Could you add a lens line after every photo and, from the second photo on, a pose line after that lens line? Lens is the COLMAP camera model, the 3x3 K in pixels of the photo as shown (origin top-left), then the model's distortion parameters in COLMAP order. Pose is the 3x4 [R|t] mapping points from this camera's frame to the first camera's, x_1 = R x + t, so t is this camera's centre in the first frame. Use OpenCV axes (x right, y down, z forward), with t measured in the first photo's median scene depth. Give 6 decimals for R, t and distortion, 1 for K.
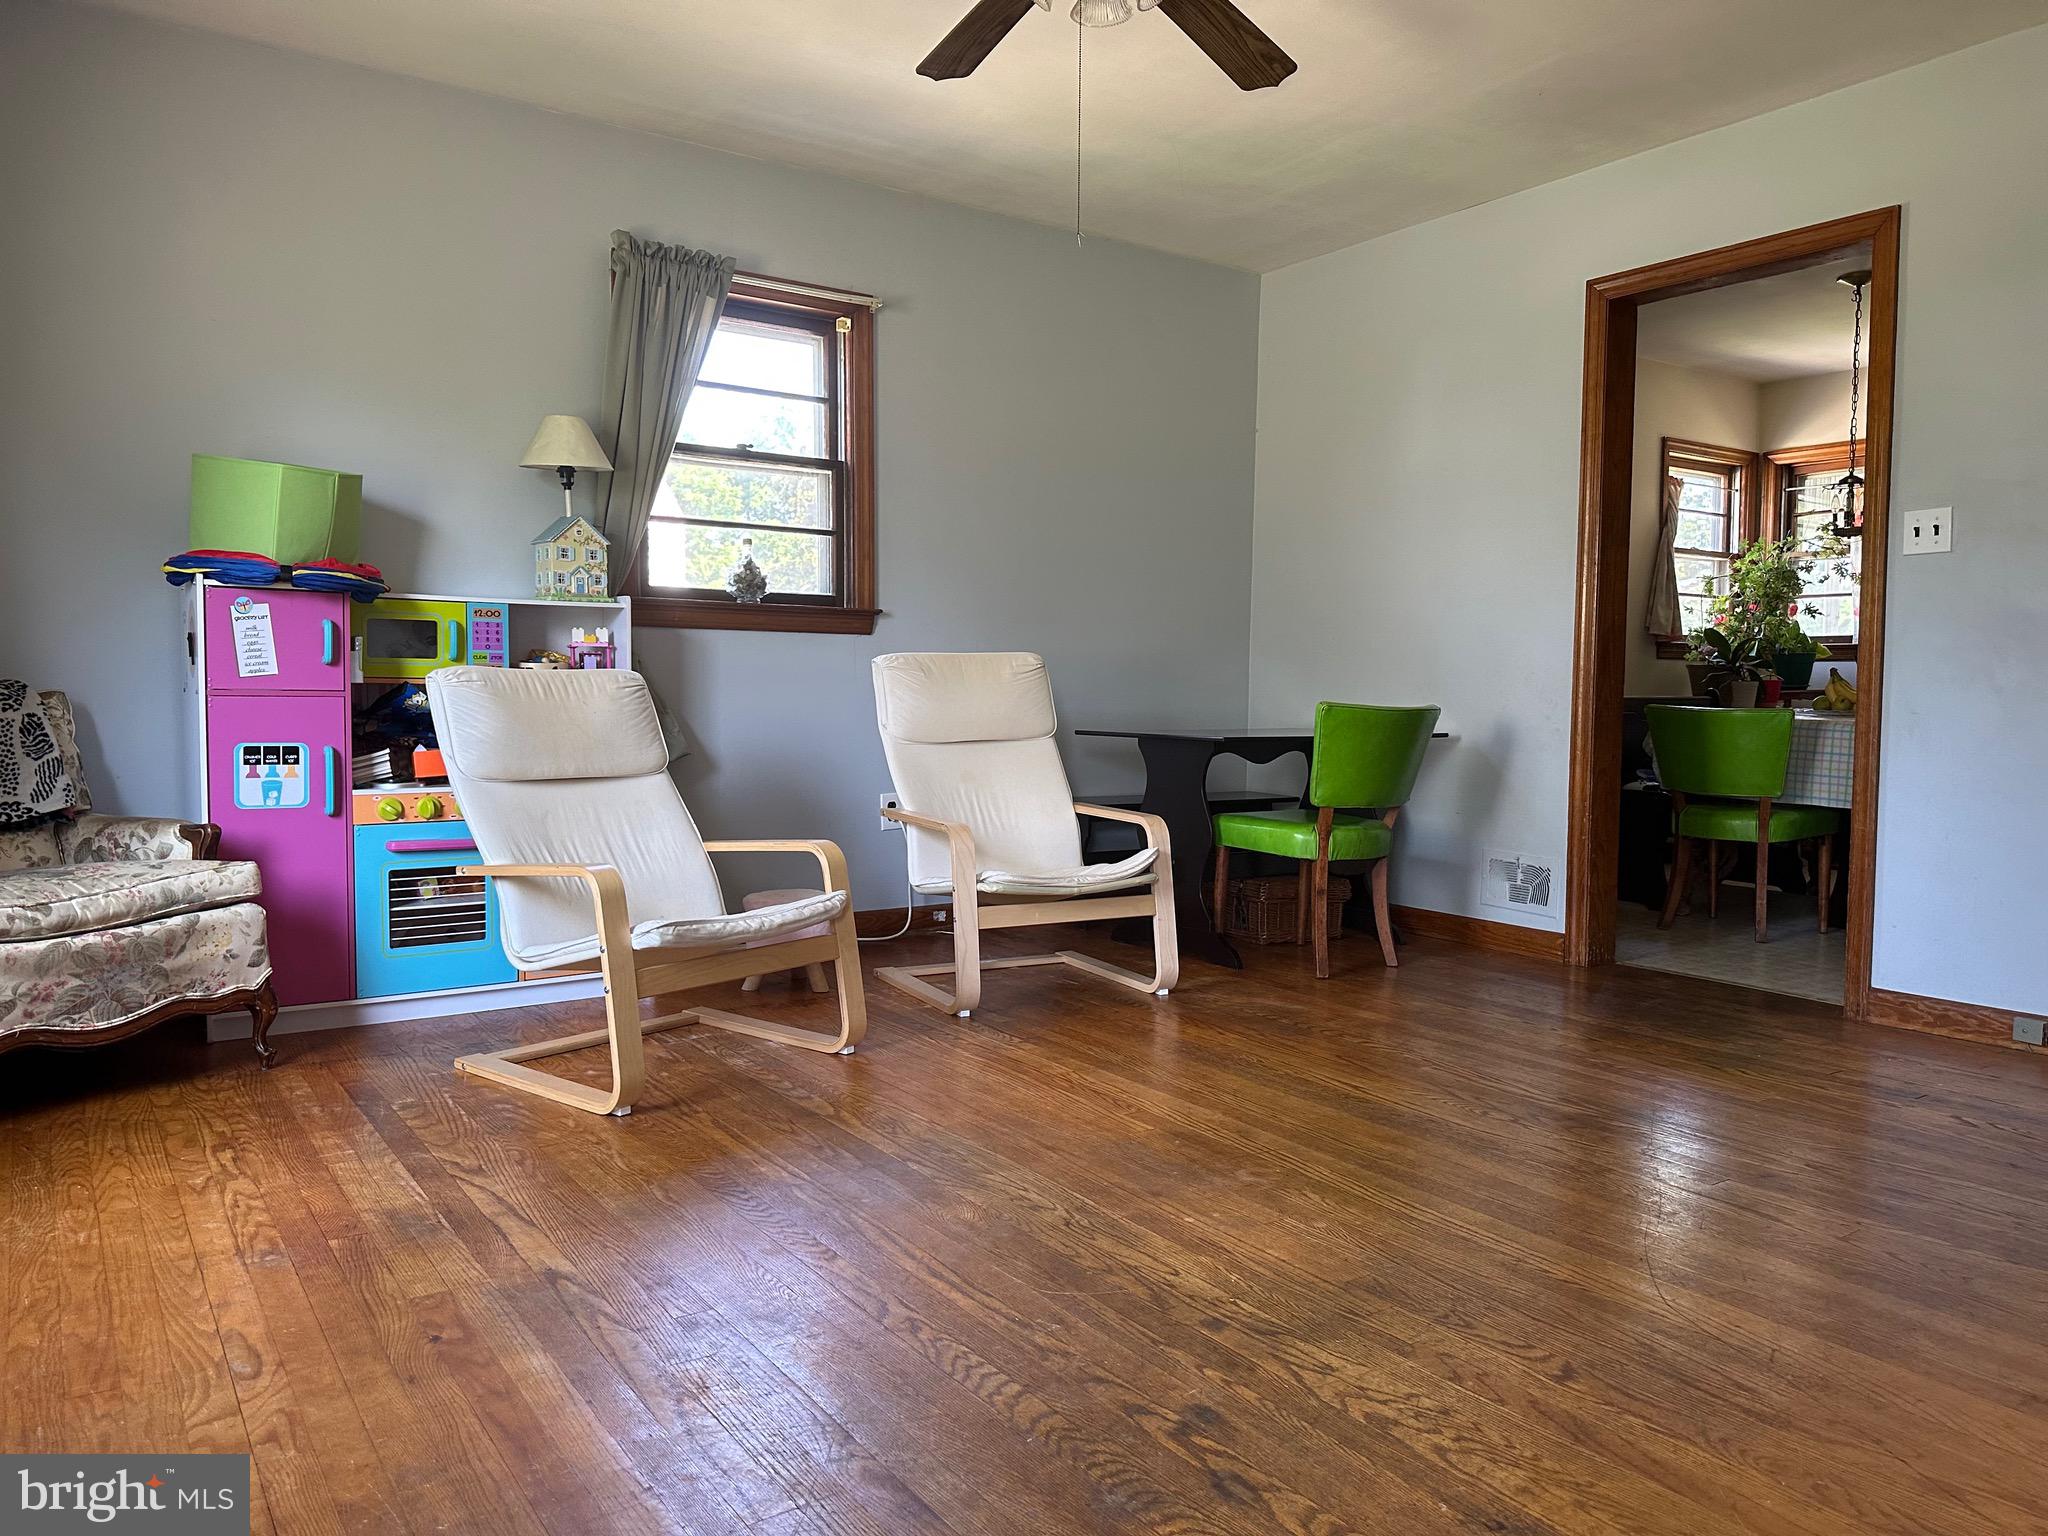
lens RADIAL K [[1429.0, 0, 1024.0], [0, 1429.0, 768.0], [0, 0, 1]] dist [0.063332, -0.001035]
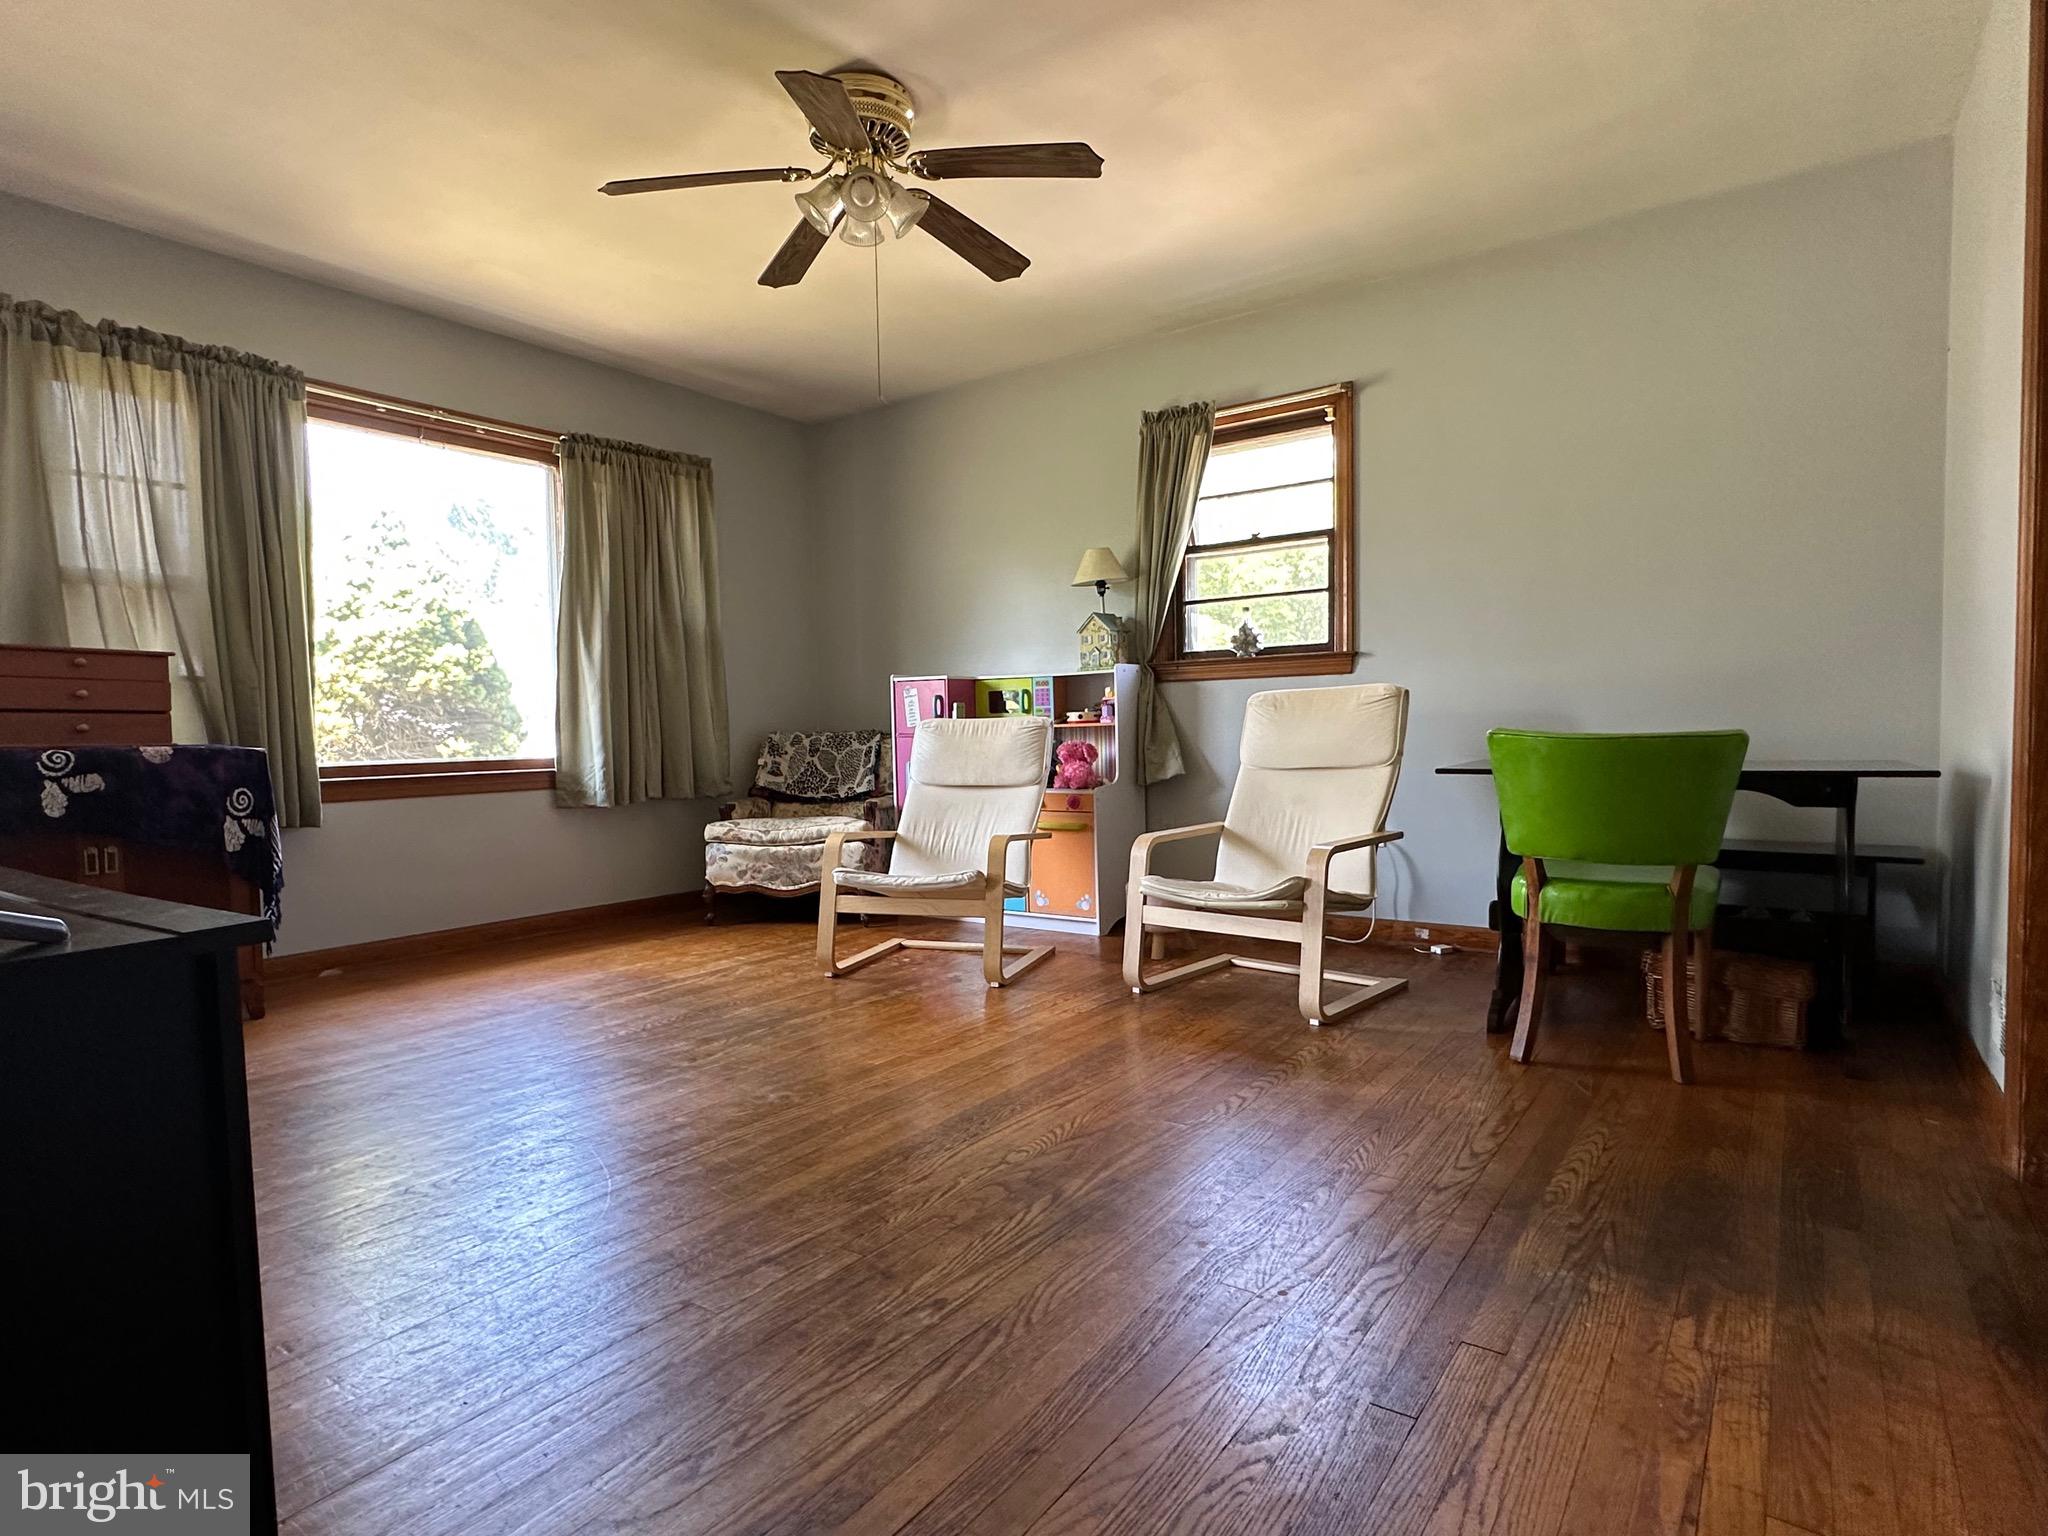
lens RADIAL K [[1119.2, 0, 1022.8], [0, 1119.2, 732.7], [0, 0, 1]] dist [0.000853, 0.000083]
pose [[0.339498, -0.010886, -0.940544, 0.789928], [-0.027159, 0.999403, -0.021371, -0.024027], [0.940215, 0.032800, 0.338999, 0.552420]]
